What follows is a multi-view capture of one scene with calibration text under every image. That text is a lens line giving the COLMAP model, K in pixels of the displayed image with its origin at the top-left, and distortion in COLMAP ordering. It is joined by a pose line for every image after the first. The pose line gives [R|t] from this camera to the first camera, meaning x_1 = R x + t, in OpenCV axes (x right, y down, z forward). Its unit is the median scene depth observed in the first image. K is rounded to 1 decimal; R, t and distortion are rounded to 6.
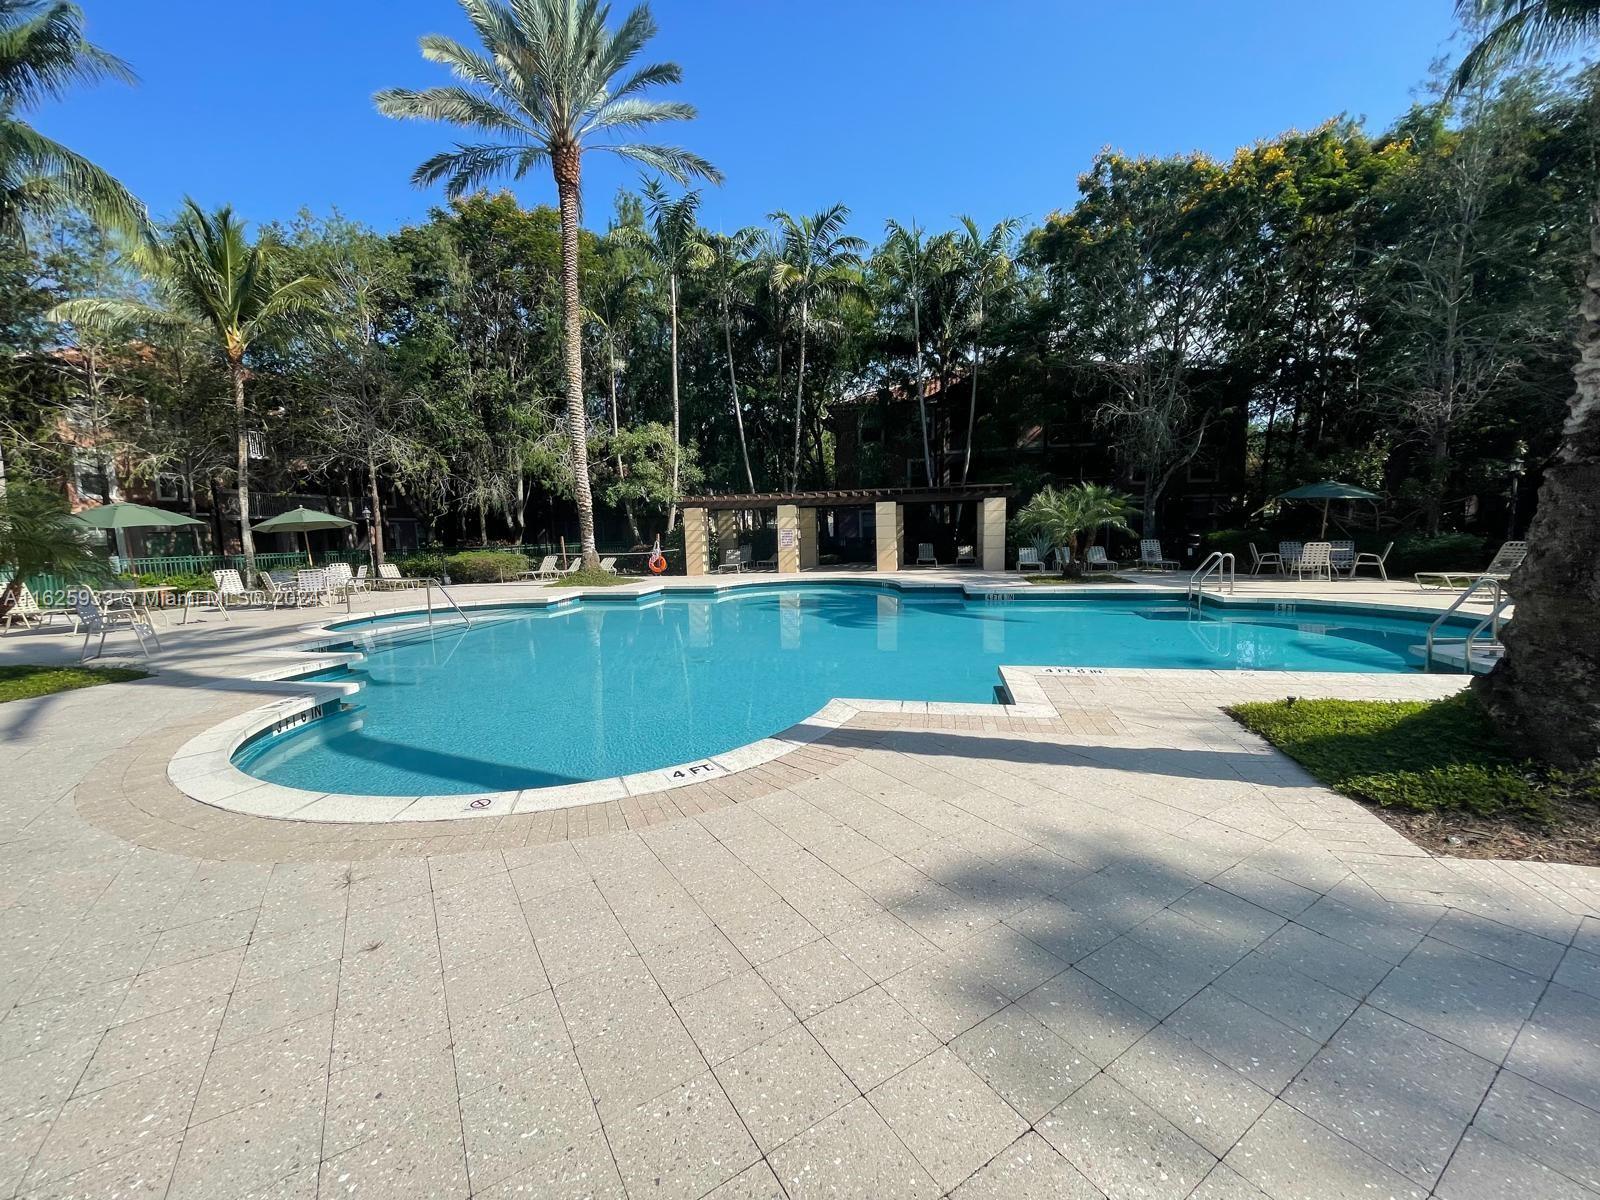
lens RADIAL K [[641.5, 0, 813.8], [0, 641.5, 594.3], [0, 0, 1]] dist [0.009076, 0.000006]
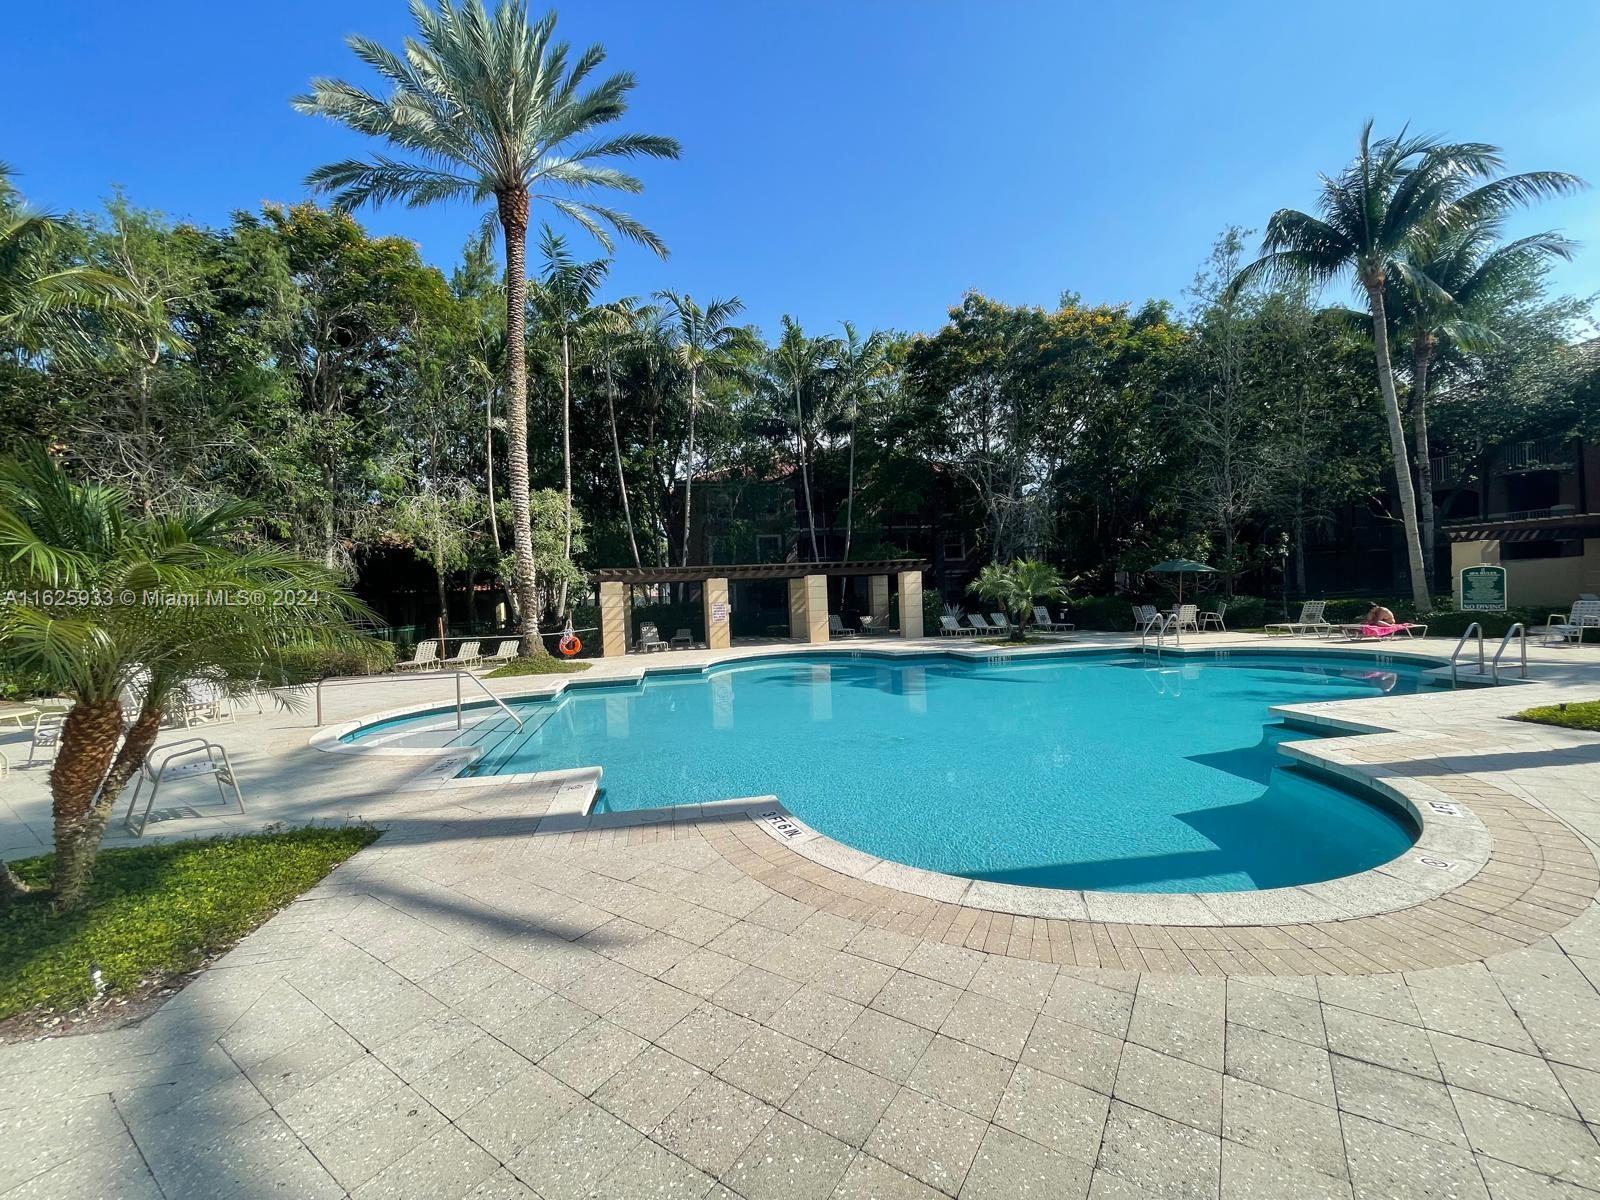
lens RADIAL K [[641.5, 0, 810.9], [0, 641.5, 592.6], [0, 0, 1]] dist [0.009076, 0.000006]
pose [[0.923306, -0.011116, 0.383904, -0.282110], [0.057892, 0.992188, -0.110504, -0.003436], [-0.379676, 0.124254, 0.916737, 0.063474]]
